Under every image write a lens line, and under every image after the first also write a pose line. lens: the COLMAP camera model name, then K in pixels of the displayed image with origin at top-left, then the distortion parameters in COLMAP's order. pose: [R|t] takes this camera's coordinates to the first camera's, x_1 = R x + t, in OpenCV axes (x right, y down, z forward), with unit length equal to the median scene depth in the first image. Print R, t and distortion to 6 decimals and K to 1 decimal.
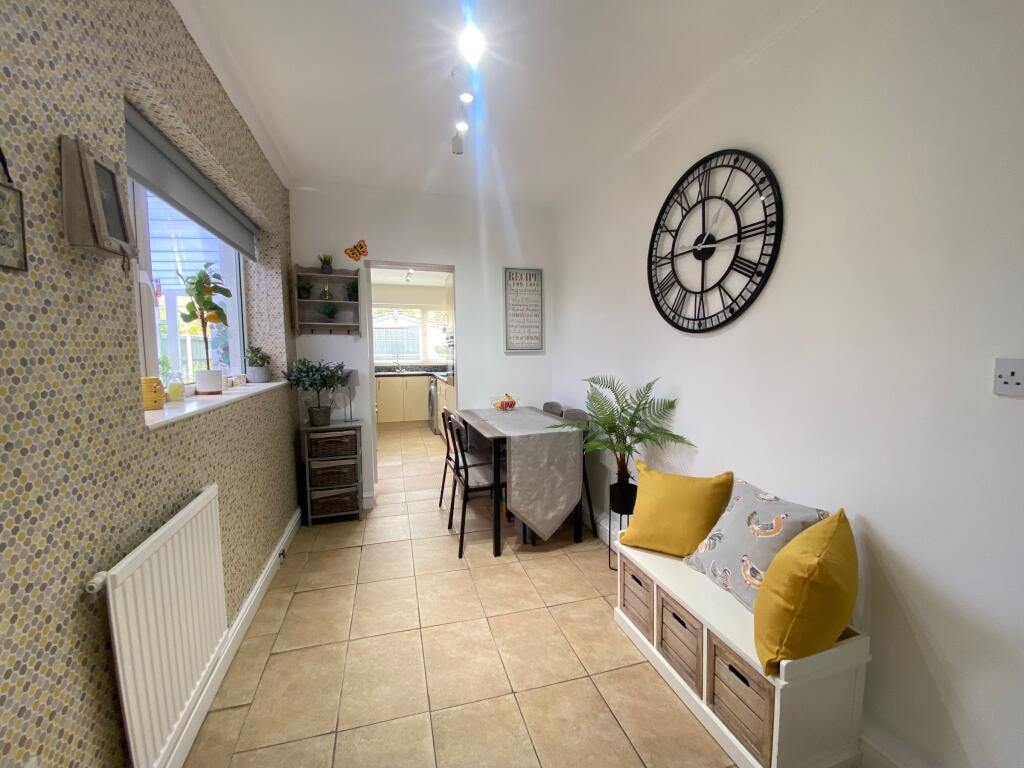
lens RADIAL K [[413.7, 0, 511.8], [0, 413.7, 382.7], [0, 0, 1]] dist [-0.006399, -0.009115]
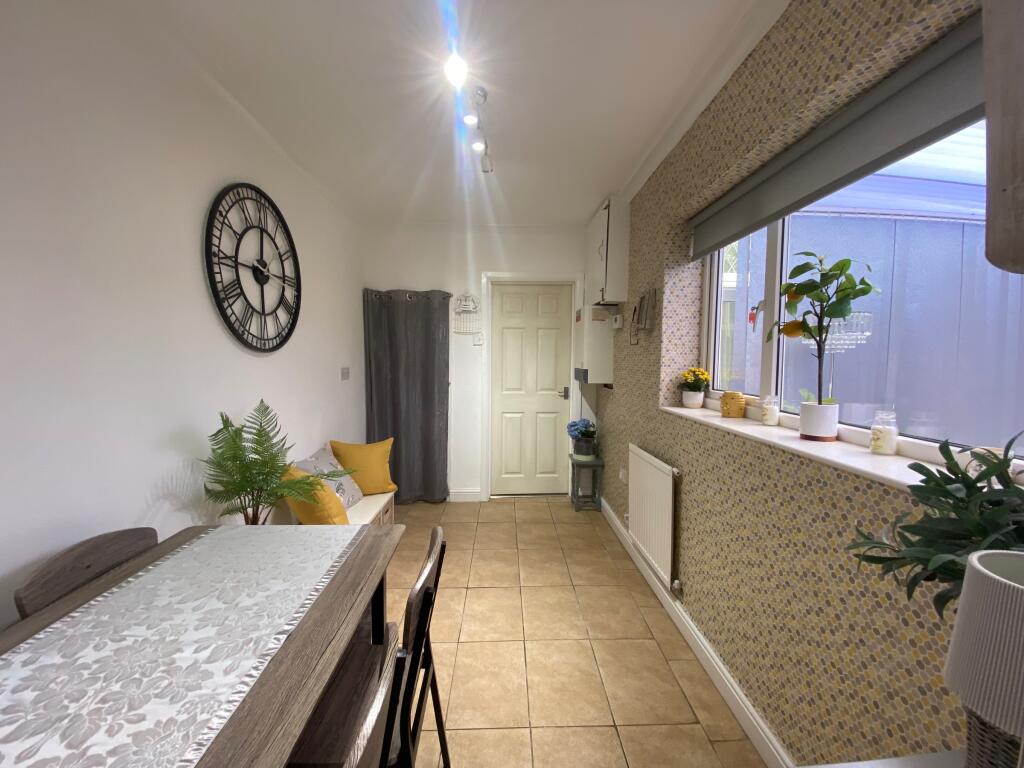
lens RADIAL K [[413.7, 0, 514.9], [0, 413.7, 388.7], [0, 0, 1]] dist [-0.006399, -0.009115]
pose [[-0.966519, -0.020864, 0.255745, -0.418449], [0.017607, 0.988947, 0.147220, -0.163959], [-0.255990, 0.146794, -0.955469, 1.769808]]
